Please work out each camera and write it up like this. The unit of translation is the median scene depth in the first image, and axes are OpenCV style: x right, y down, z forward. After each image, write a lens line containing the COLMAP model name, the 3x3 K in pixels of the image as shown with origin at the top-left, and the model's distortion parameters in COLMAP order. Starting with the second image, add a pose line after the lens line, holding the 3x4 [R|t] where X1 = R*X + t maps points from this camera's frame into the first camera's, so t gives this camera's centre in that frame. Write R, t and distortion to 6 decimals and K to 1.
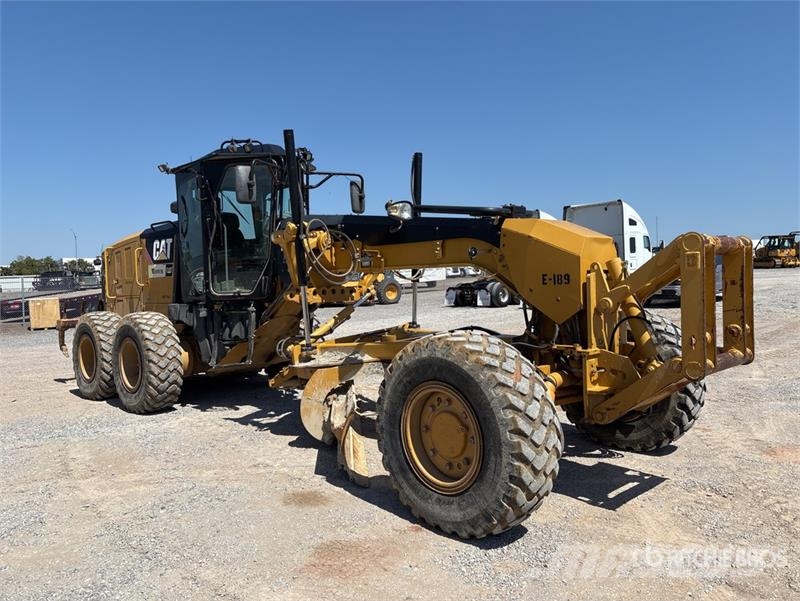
lens RADIAL K [[595.6, 0, 400.0], [0, 595.6, 300.5], [0, 0, 1]] dist [0.032068, -0.031211]
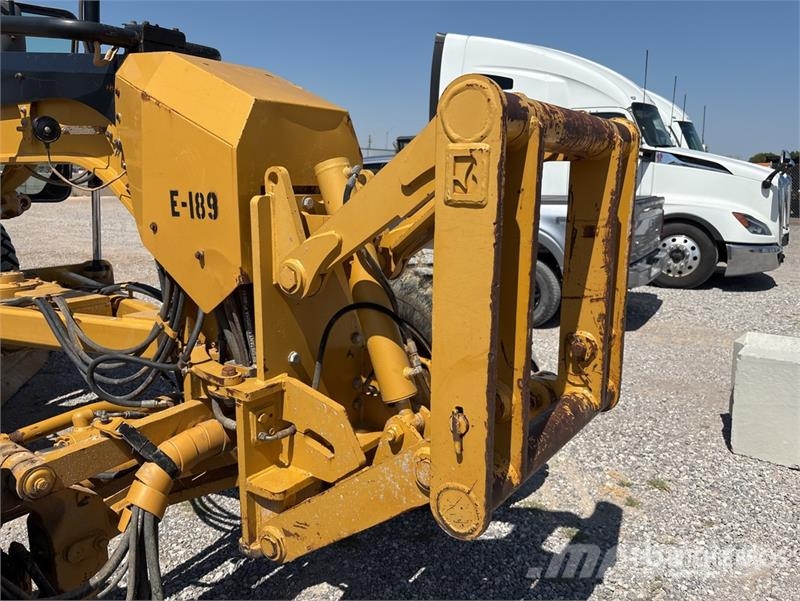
lens RADIAL K [[595.6, 0, 400.0], [0, 595.6, 300.5], [0, 0, 1]] dist [0.032068, -0.031211]
pose [[0.984725, 0.016728, 0.173309, 0.297283], [-0.042048, 0.988760, 0.143478, -0.032057], [-0.168961, -0.148574, 0.974360, 0.518578]]
